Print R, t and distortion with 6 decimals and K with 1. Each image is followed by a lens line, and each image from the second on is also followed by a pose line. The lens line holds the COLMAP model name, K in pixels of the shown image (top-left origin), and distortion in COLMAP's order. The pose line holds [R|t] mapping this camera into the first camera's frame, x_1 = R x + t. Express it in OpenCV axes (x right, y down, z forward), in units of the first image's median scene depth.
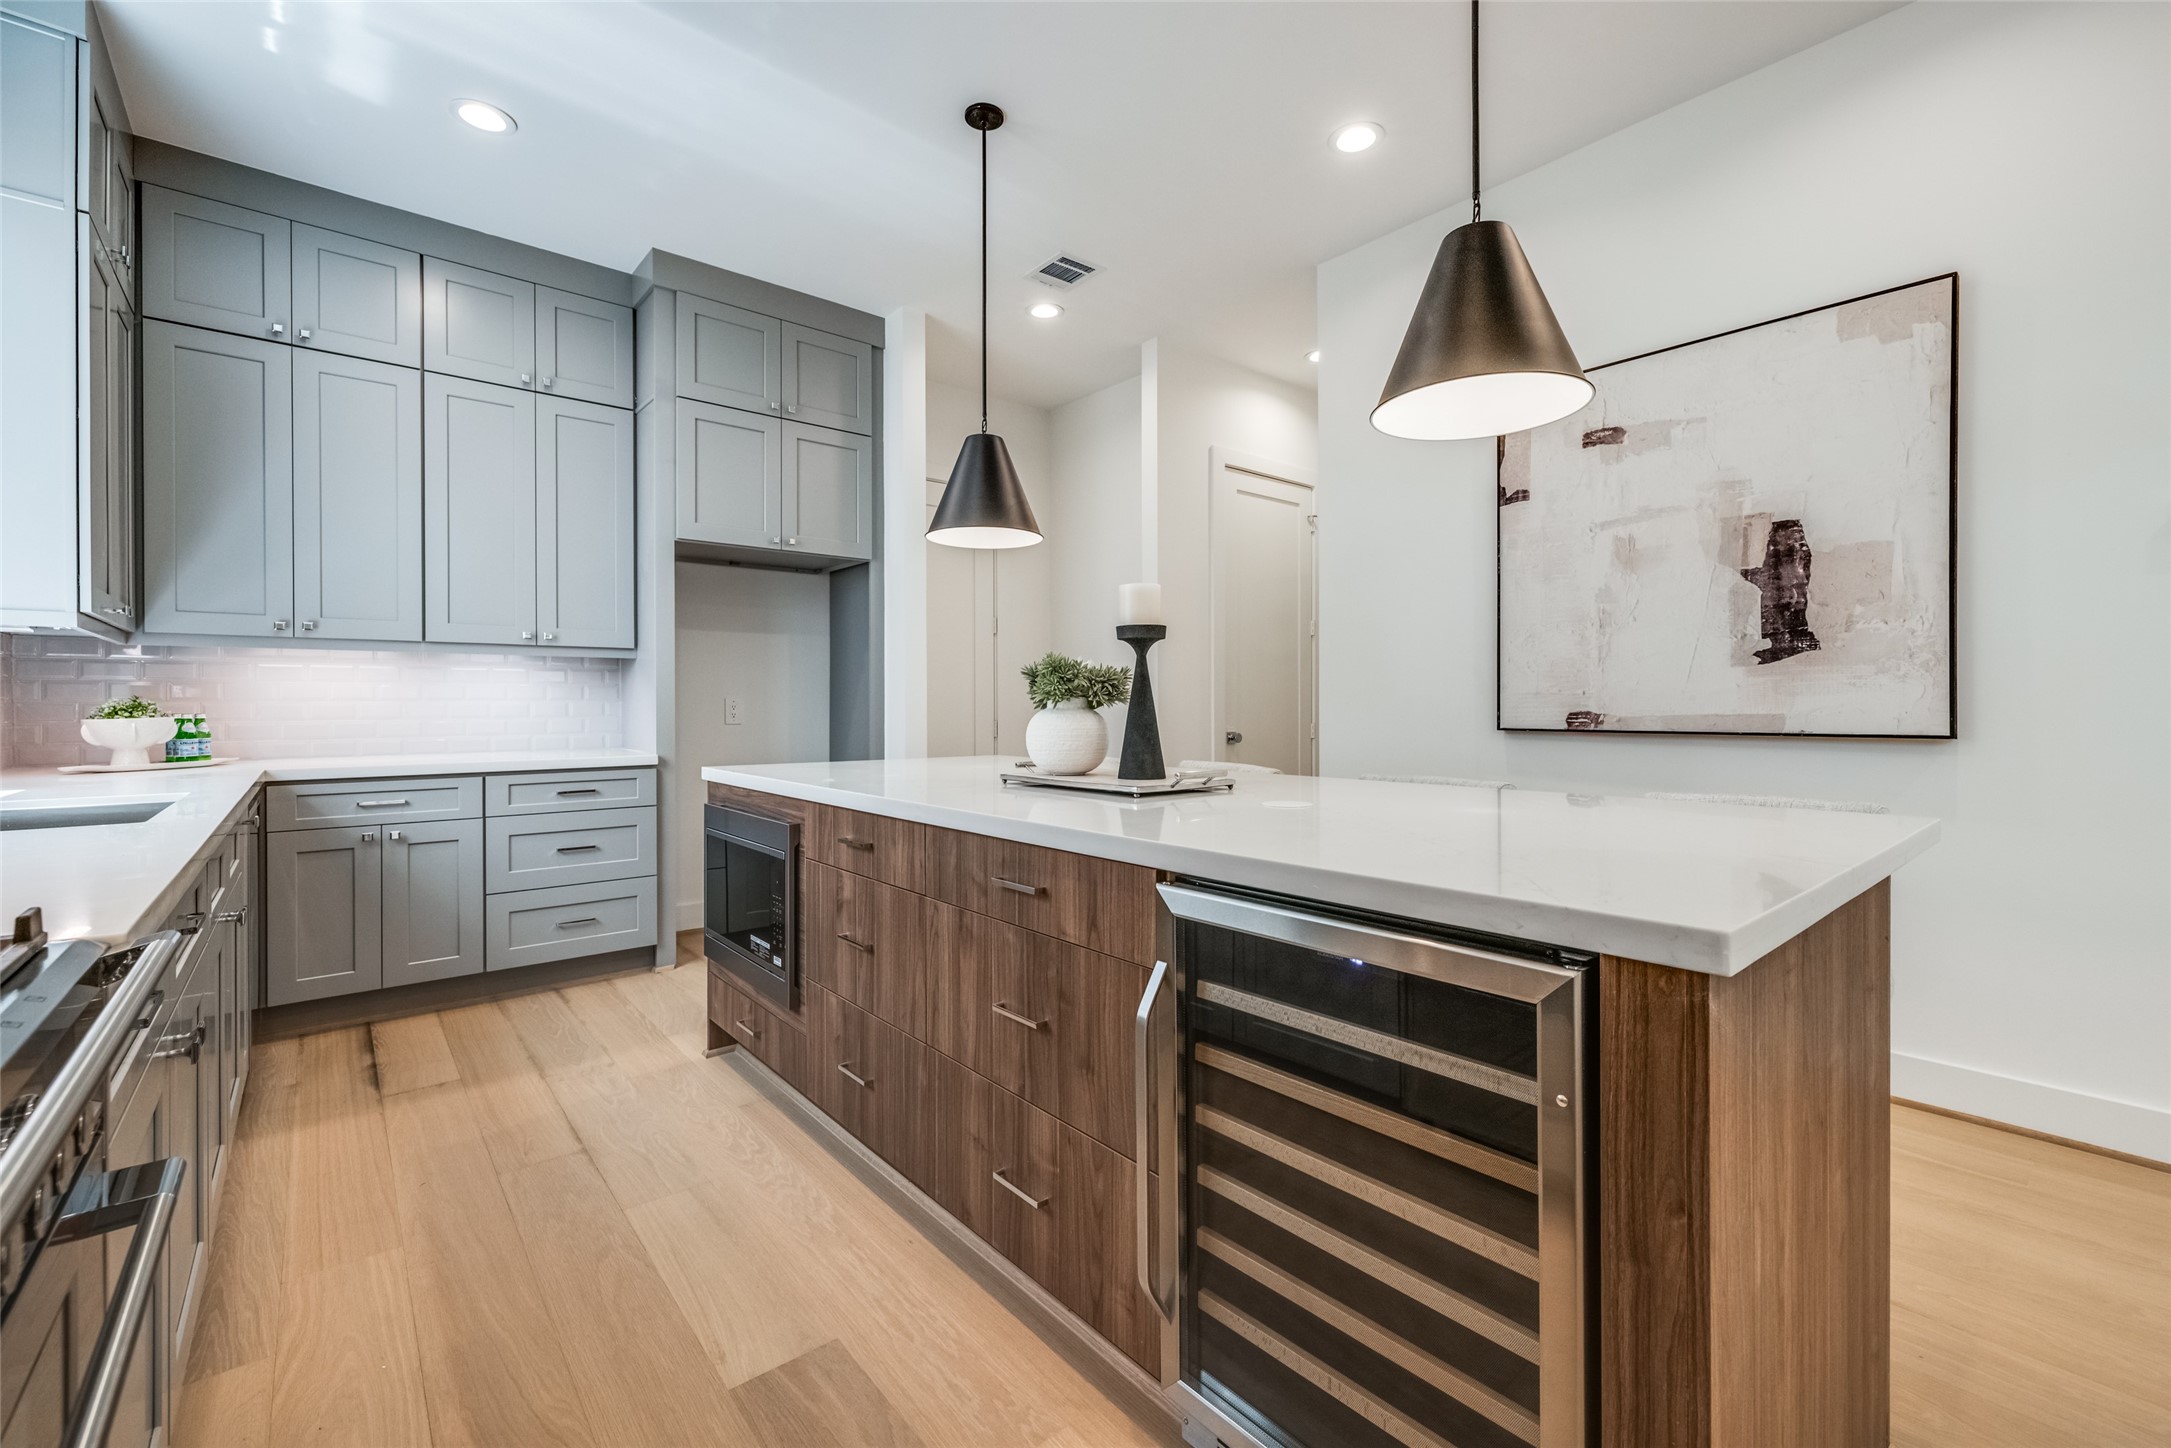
lens RADIAL K [[909.0, 0, 1095.7], [0, 909.0, 706.8], [0, 0, 1]] dist [-0.001998, 0.000517]
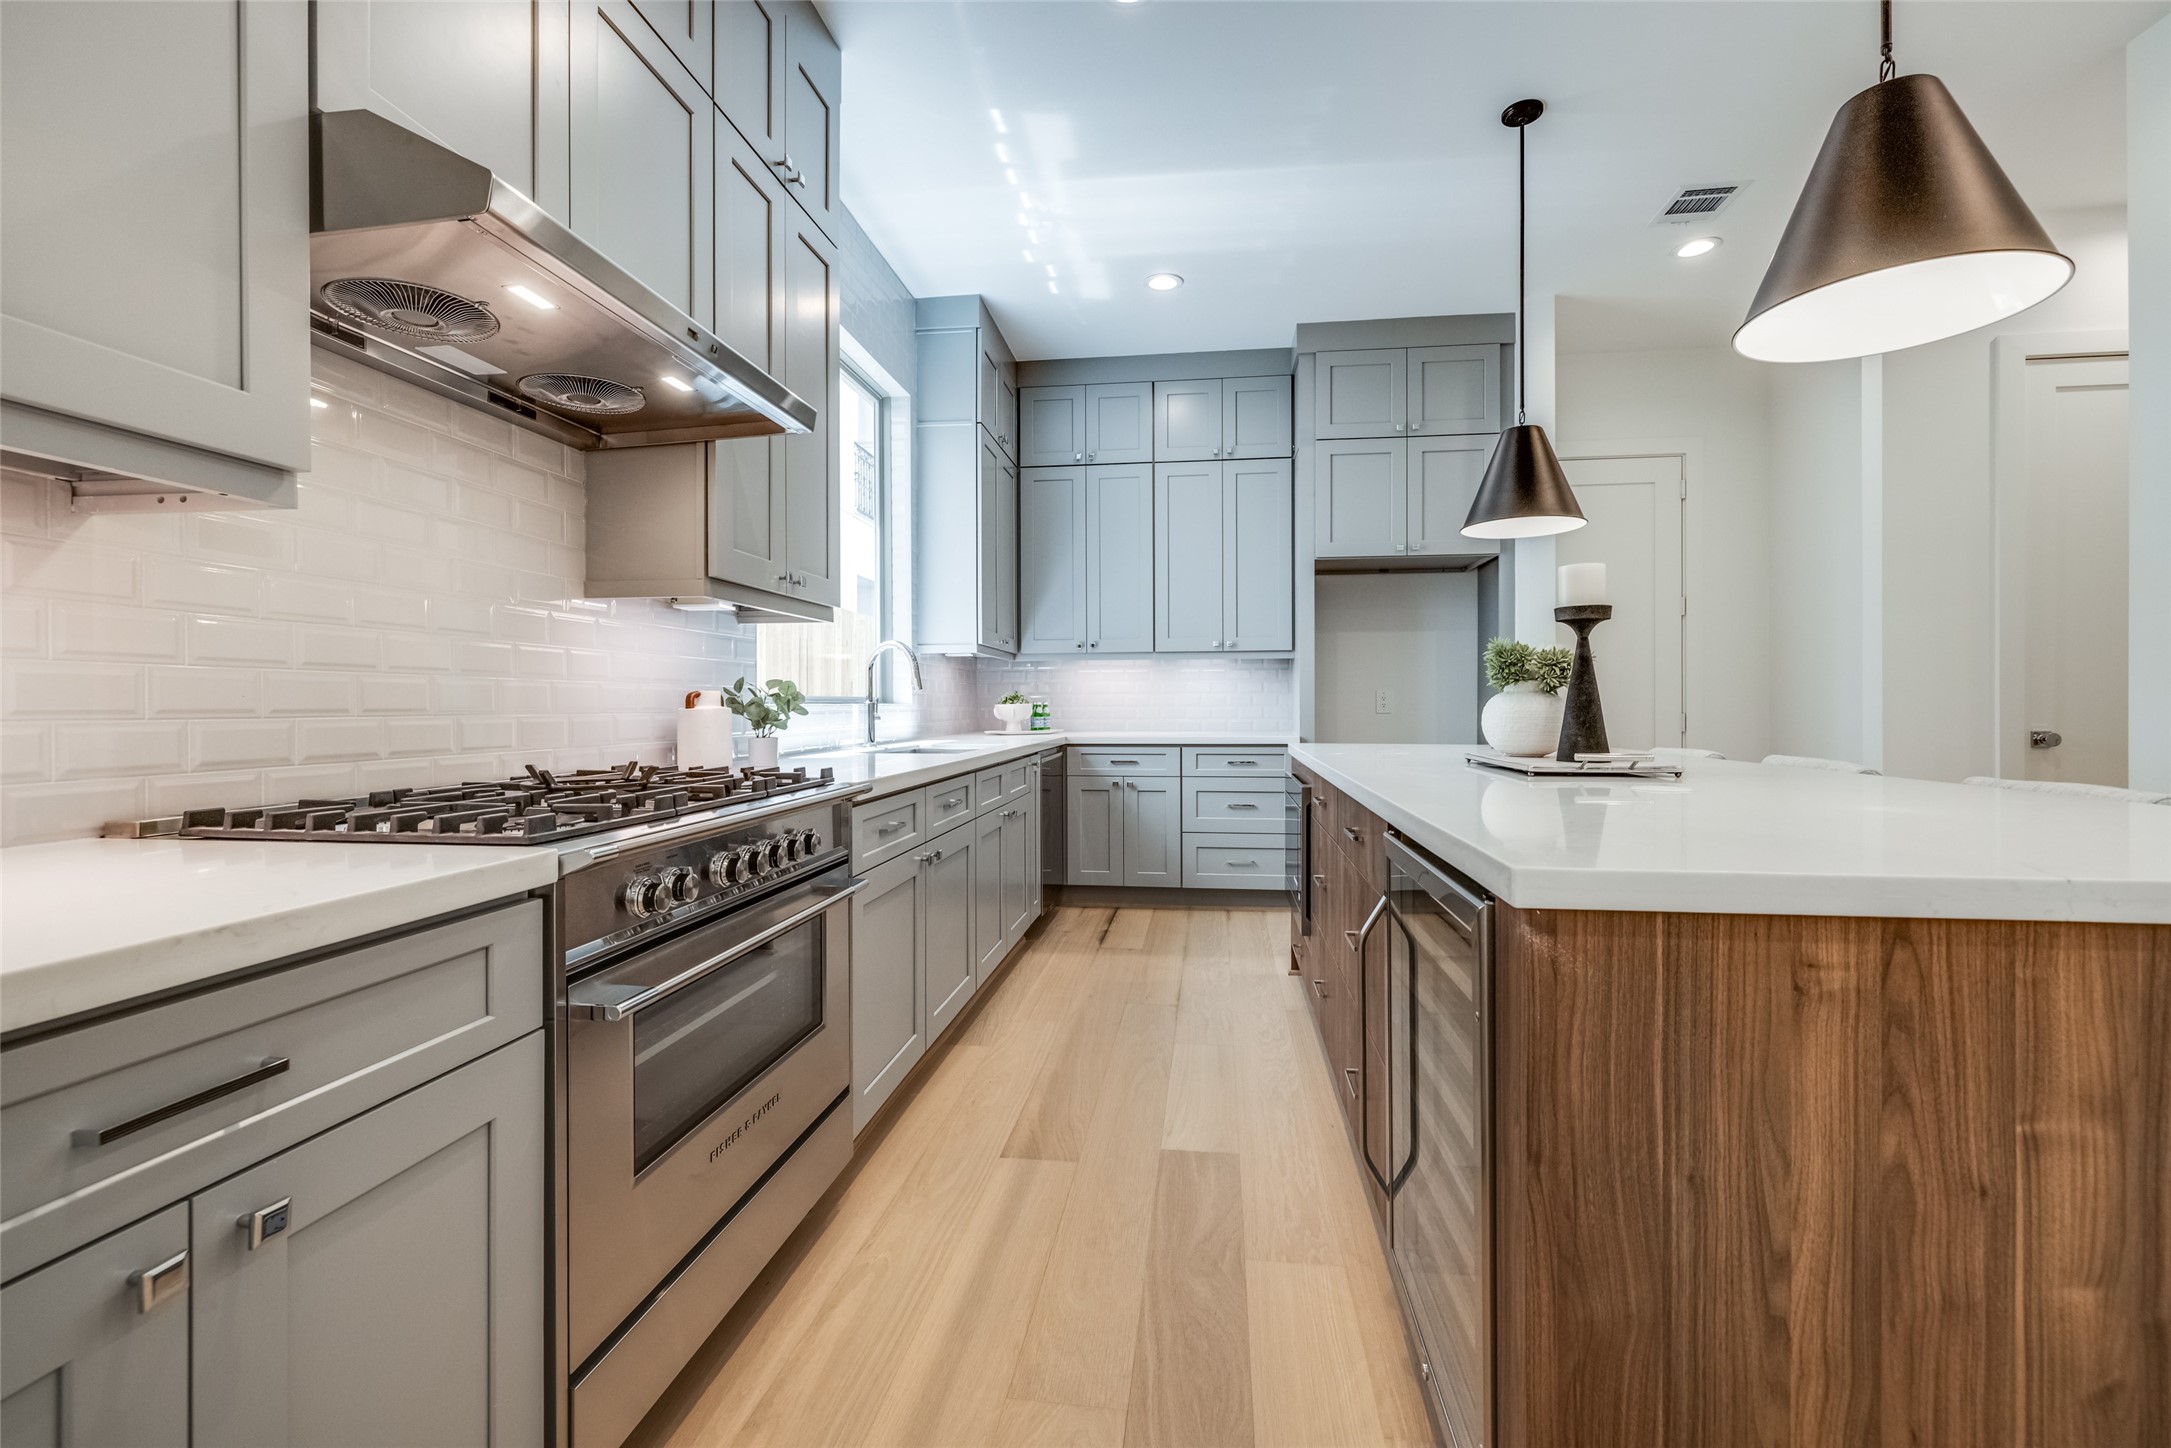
lens RADIAL K [[909.0, 0, 1095.7], [0, 909.0, 706.8], [0, 0, 1]] dist [-0.001998, 0.000517]
pose [[0.671637, 0.002940, -0.740874, 0.313785], [-0.000644, 0.999994, 0.003384, 0.011986], [0.740880, -0.001796, 0.671635, -0.038757]]
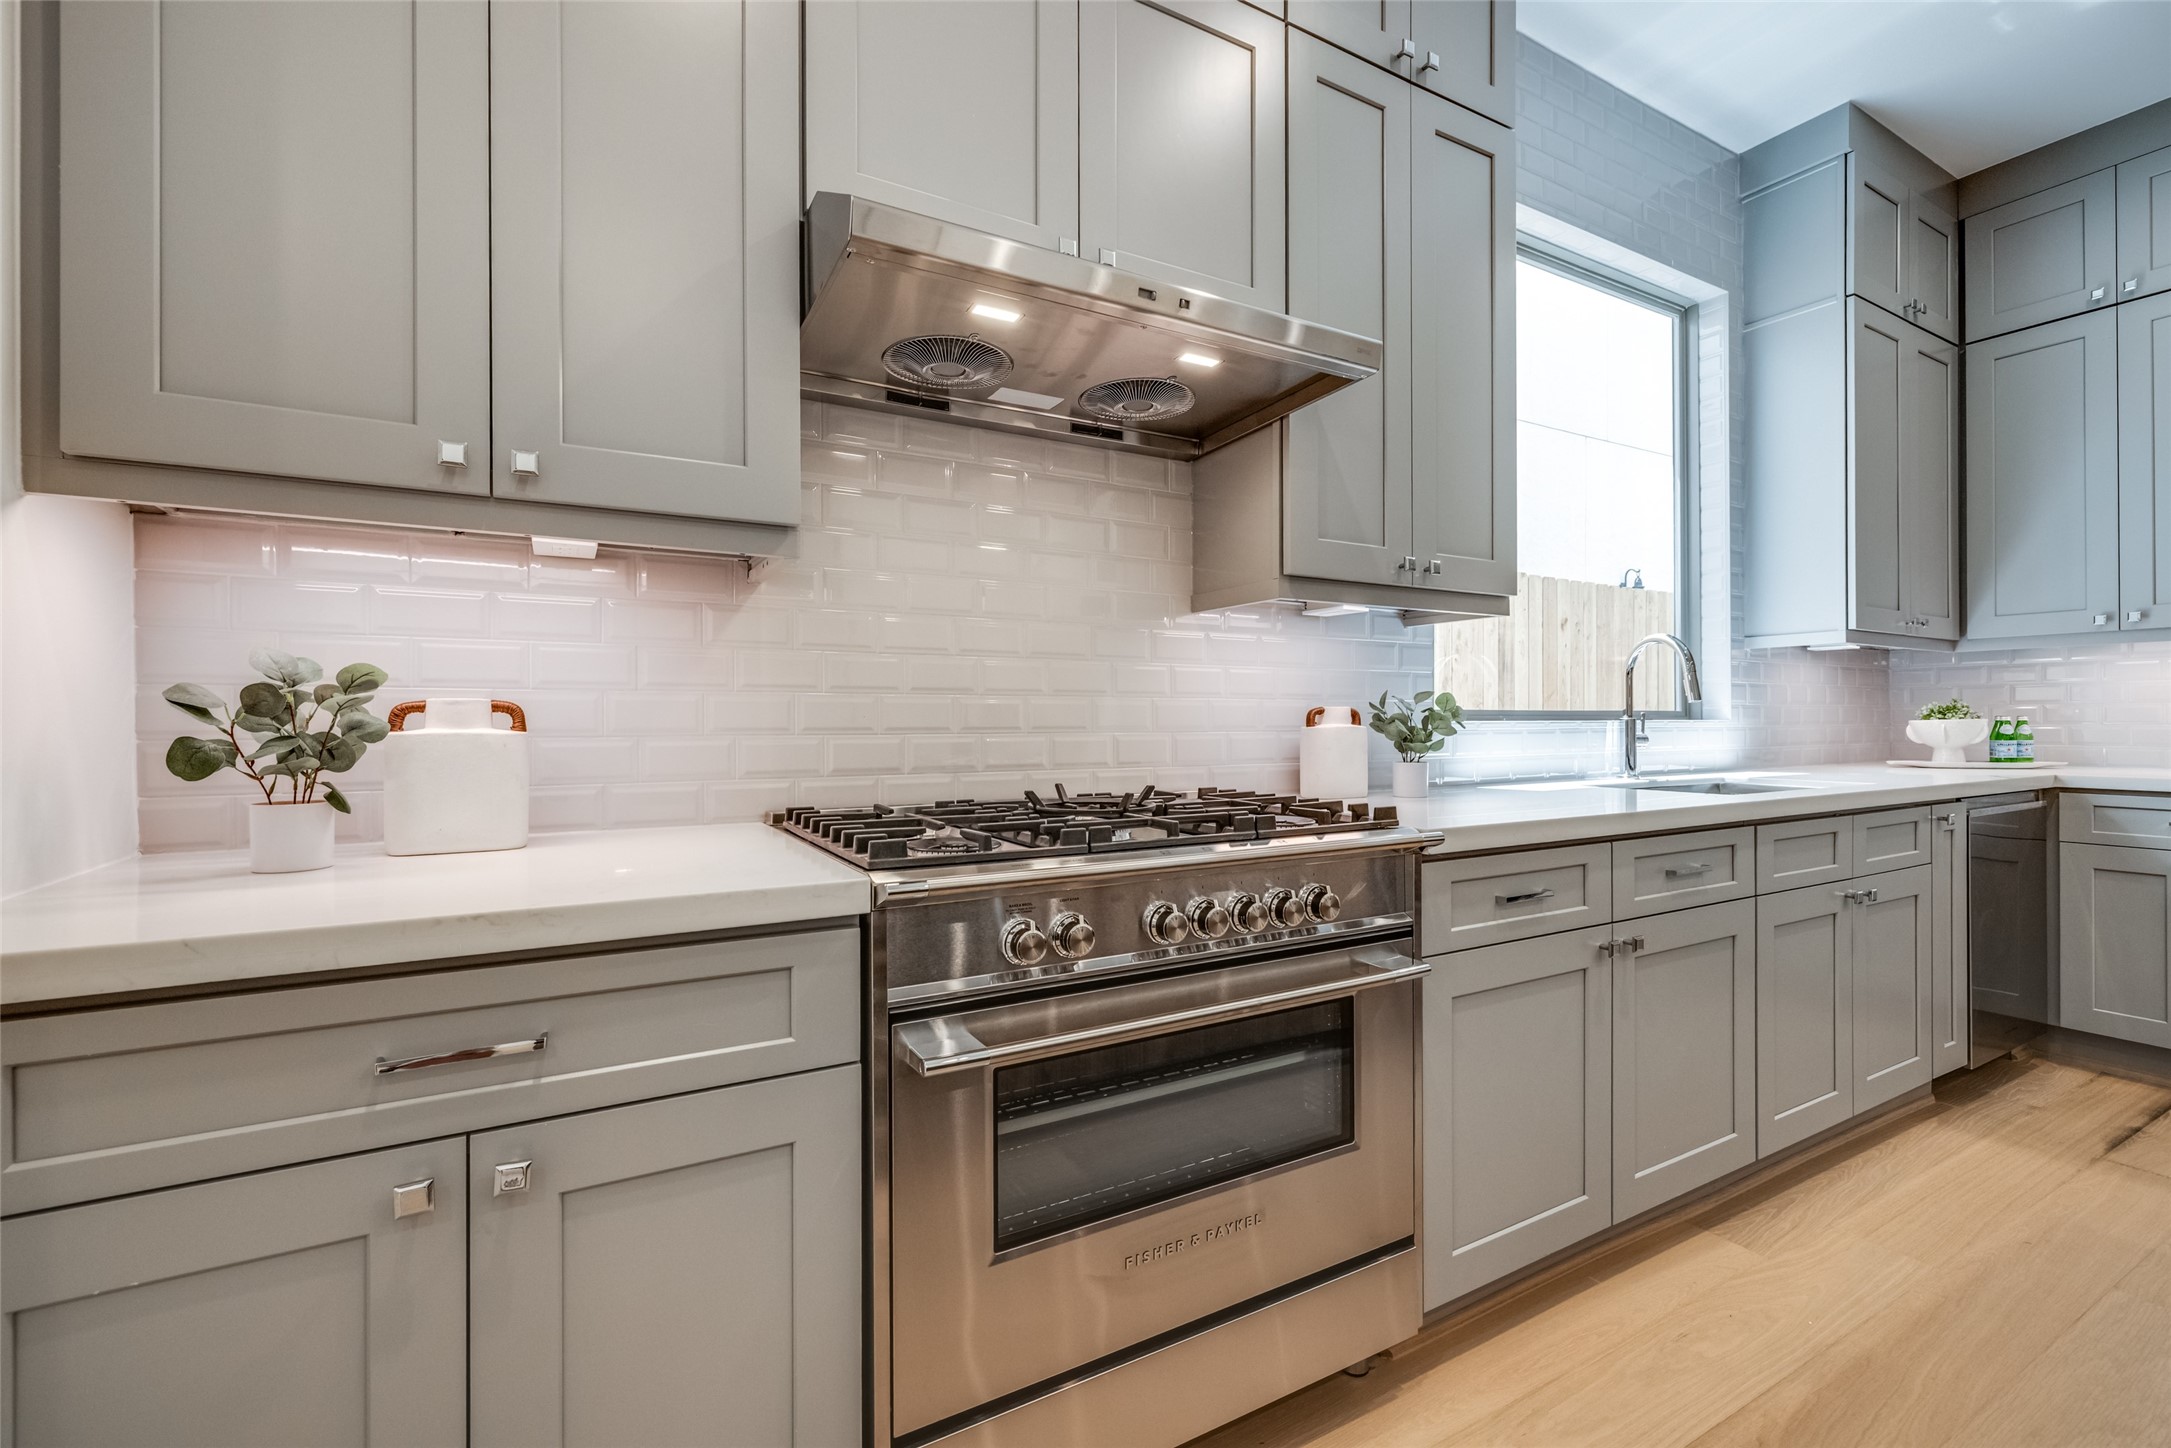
lens RADIAL K [[935.5, 0, 1090.8], [0, 935.5, 719.8], [0, 0, 1]] dist [-0.001226, -0.000218]
pose [[-0.186485, 0.002191, -0.982455, 0.232705], [0.001278, 0.999997, 0.001987, 0.009478], [0.982457, -0.000885, -0.186487, 0.196918]]
